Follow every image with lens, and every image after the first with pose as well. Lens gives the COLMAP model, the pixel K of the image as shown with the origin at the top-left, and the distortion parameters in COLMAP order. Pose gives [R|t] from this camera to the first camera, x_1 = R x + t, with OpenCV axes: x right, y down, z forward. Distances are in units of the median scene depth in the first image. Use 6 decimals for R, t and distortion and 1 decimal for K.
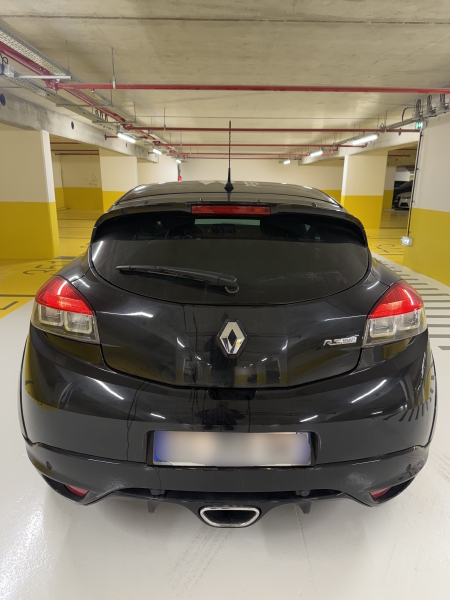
lens RADIAL K [[426.8, 0, 225.0], [0, 426.8, 300.0], [0, 0, 1]] dist [0.019652, -0.003369]
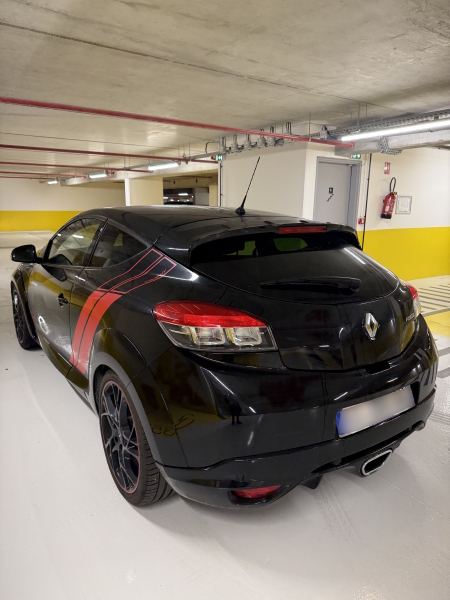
lens RADIAL K [[432.3, 0, 225.0], [0, 432.3, 300.0], [0, 0, 1]] dist [0.033843, -0.002225]
pose [[0.836853, -0.118278, 0.534497, -0.212984], [0.144867, 0.989420, -0.007867, -0.008801], [-0.527911, 0.084015, 0.845134, 0.018455]]
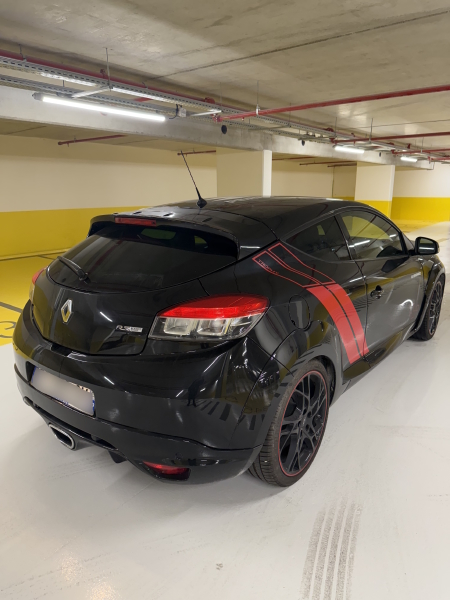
lens RADIAL K [[432.3, 0, 225.0], [0, 432.3, 300.0], [0, 0, 1]] dist [0.033843, -0.002225]
pose [[0.792710, 0.137942, -0.593787, 0.255969], [-0.151930, 0.988031, 0.026701, -0.013059], [0.590363, 0.069048, 0.804179, 0.028312]]
